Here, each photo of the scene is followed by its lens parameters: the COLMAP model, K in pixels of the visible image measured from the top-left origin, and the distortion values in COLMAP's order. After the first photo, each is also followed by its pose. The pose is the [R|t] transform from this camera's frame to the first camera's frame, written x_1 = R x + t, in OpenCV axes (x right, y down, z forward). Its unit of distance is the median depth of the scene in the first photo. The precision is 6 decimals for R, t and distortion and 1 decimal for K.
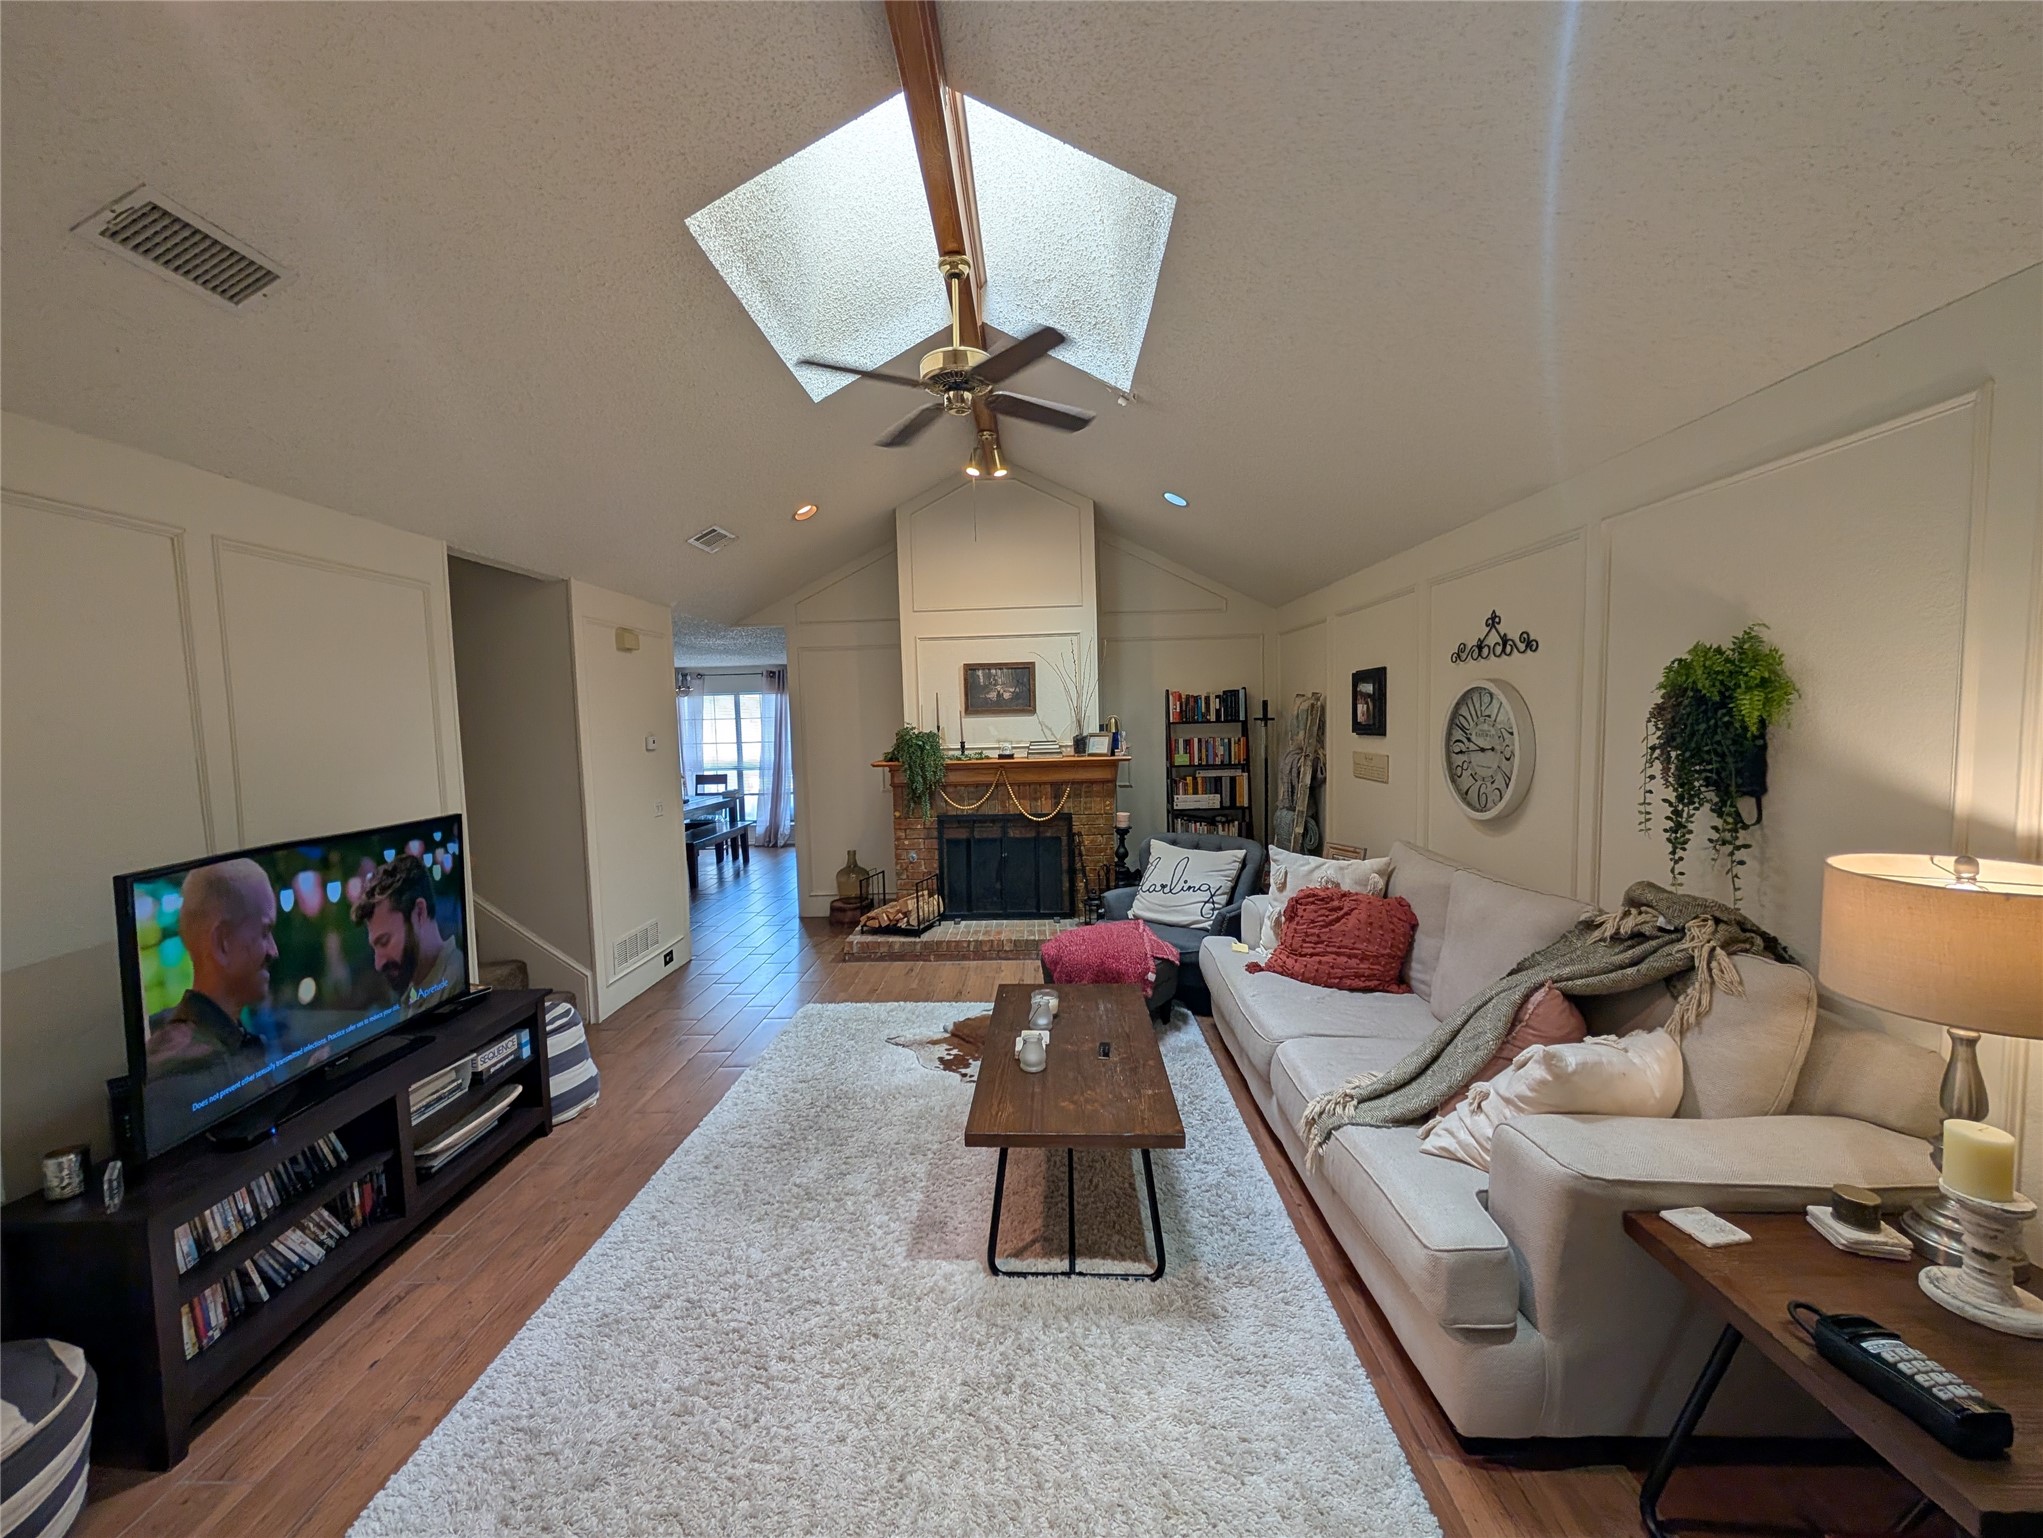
lens RADIAL K [[767.1, 0, 1013.3], [0, 767.1, 769.8], [0, 0, 1]] dist [0.000118, -0.000294]
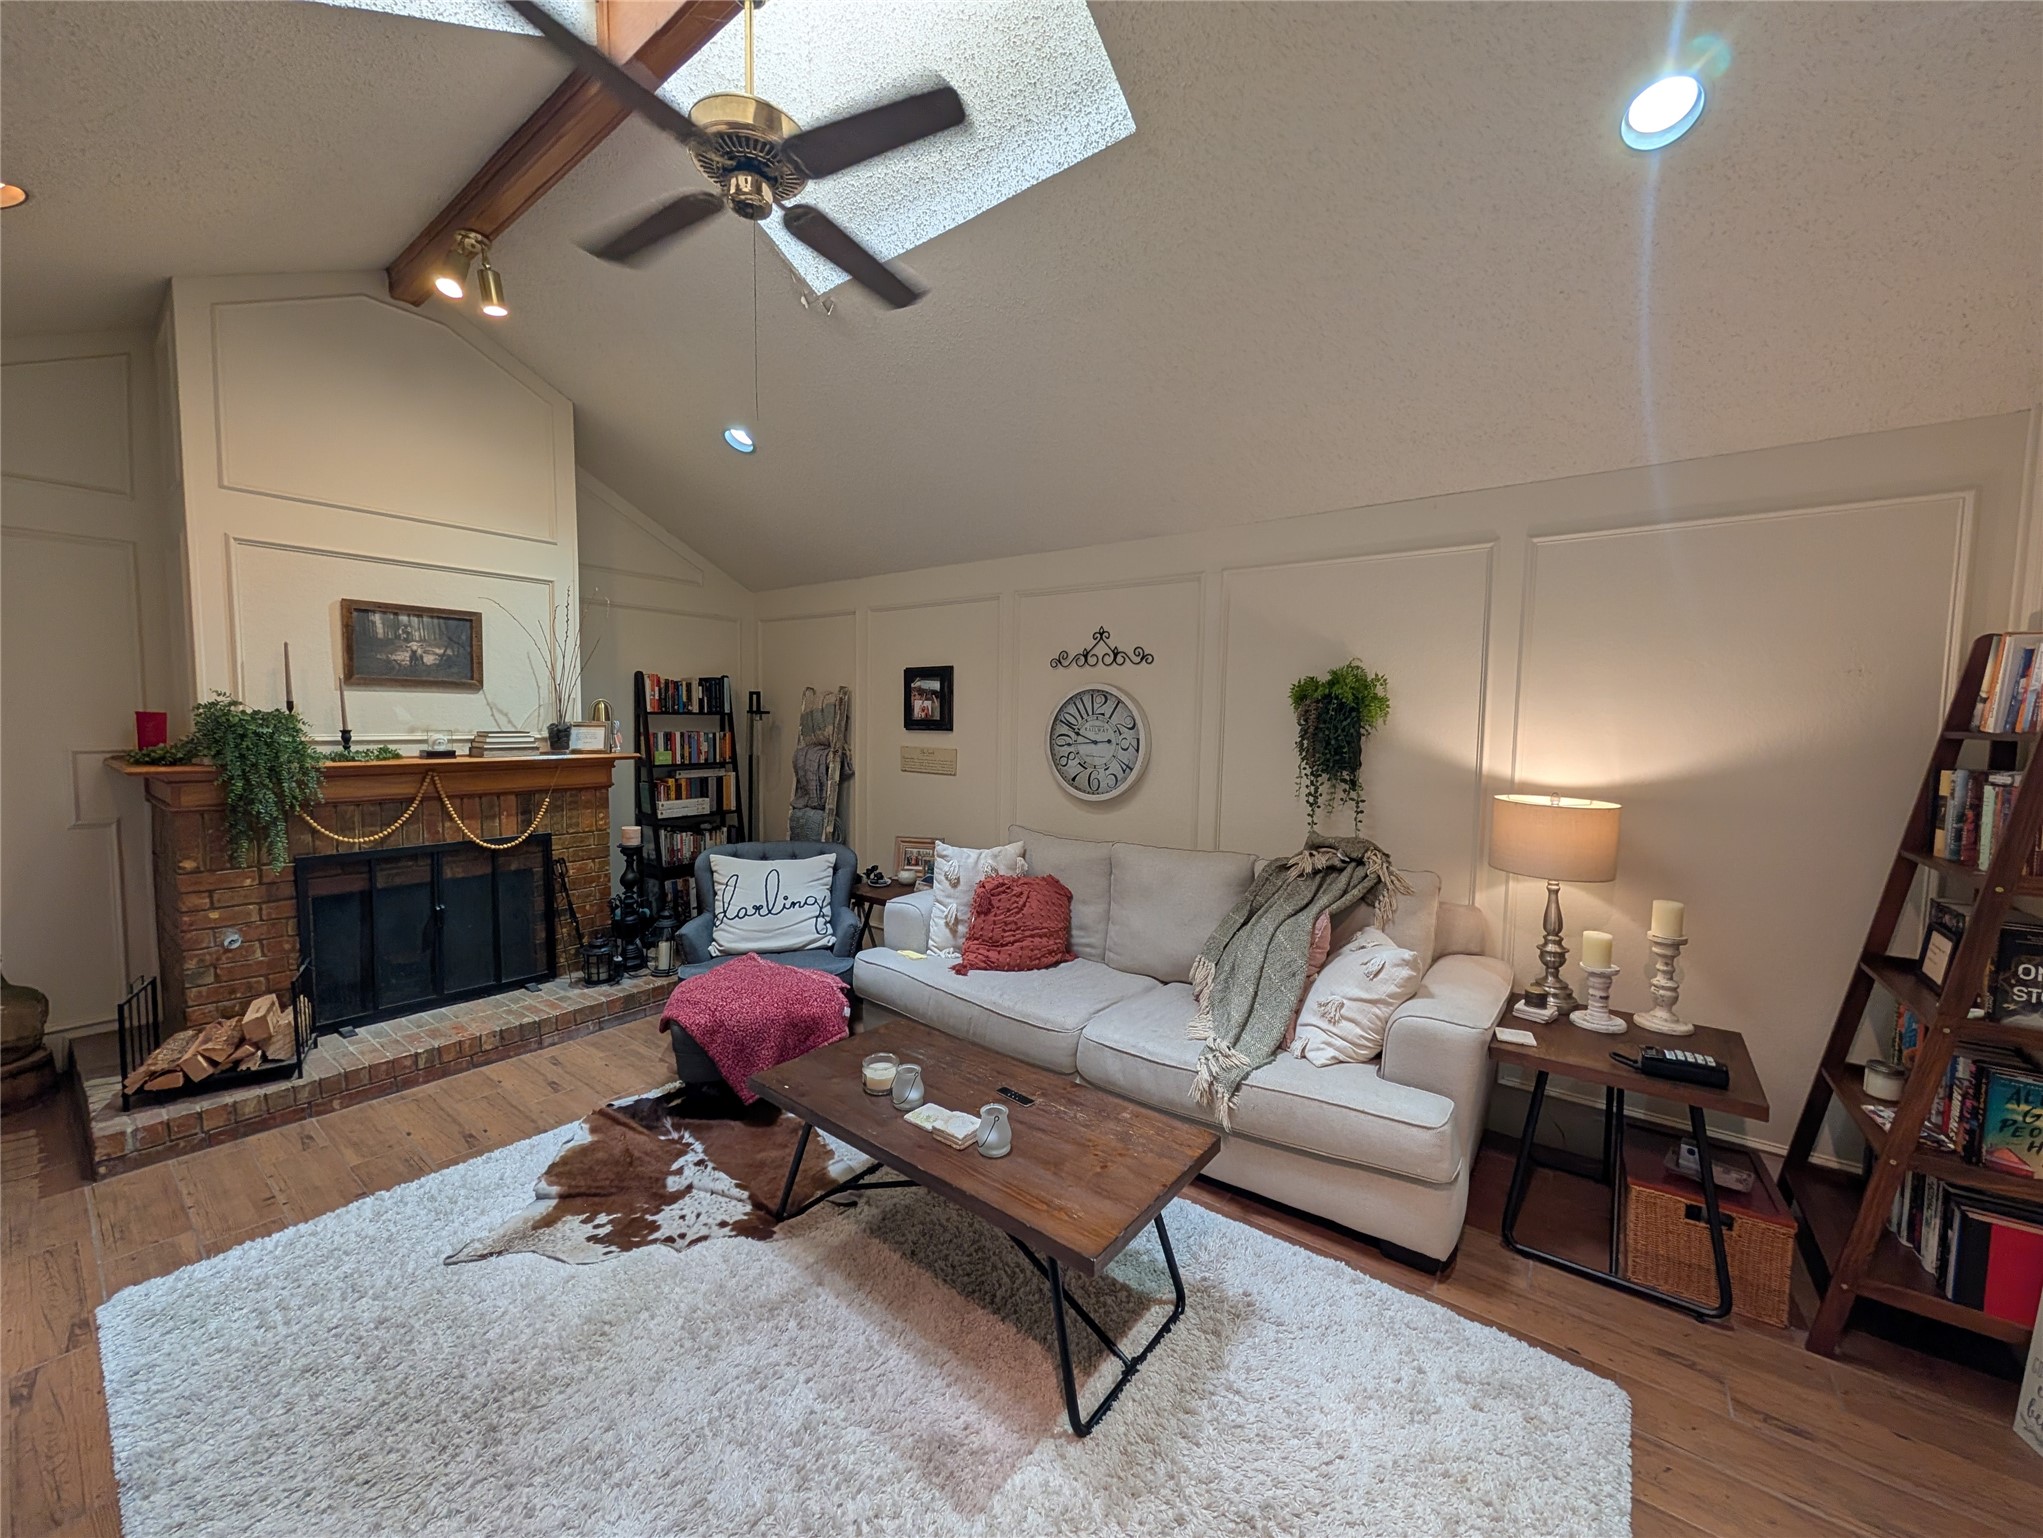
lens RADIAL K [[767.1, 0, 1013.3], [0, 767.1, 769.8], [0, 0, 1]] dist [0.000118, -0.000294]
pose [[0.586781, -0.020131, 0.809496, -0.261770], [0.024525, 0.999674, 0.007082, 0.003334], [-0.809374, 0.015697, 0.587083, 0.244836]]
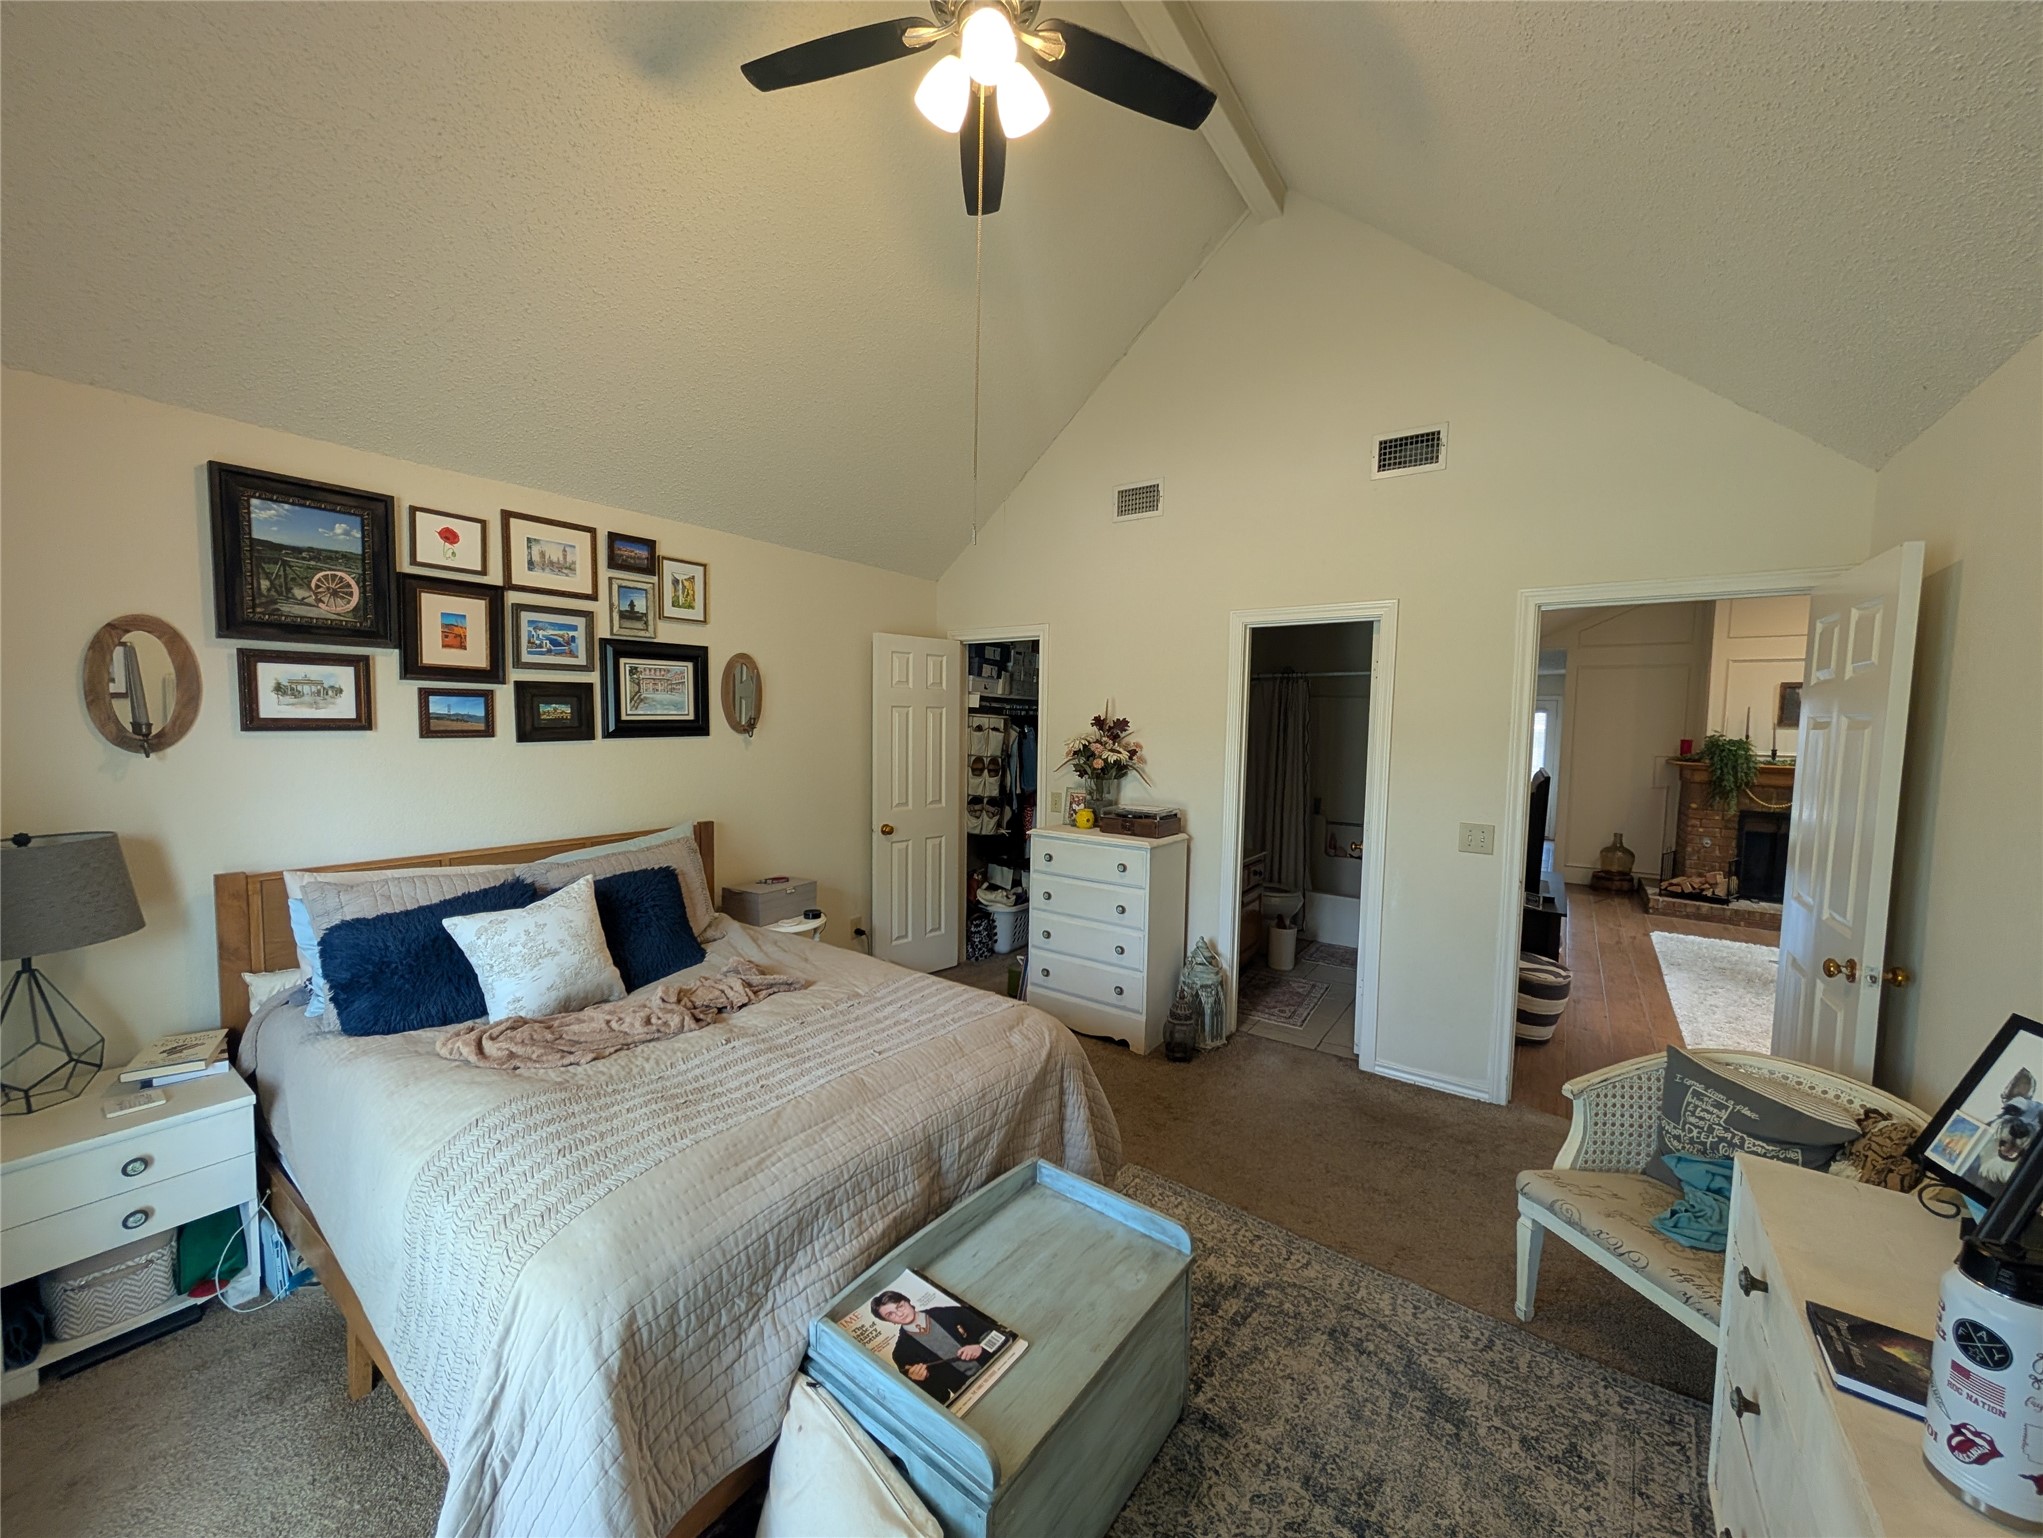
lens RADIAL K [[767.1, 0, 1013.3], [0, 767.1, 769.8], [0, 0, 1]] dist [0.000118, -0.000294]
pose [[0.818455, 0.076019, -0.569520, -0.370446], [-0.075965, 0.996824, 0.023885, 0.057978], [0.569527, 0.023715, 0.821630, -0.658222]]
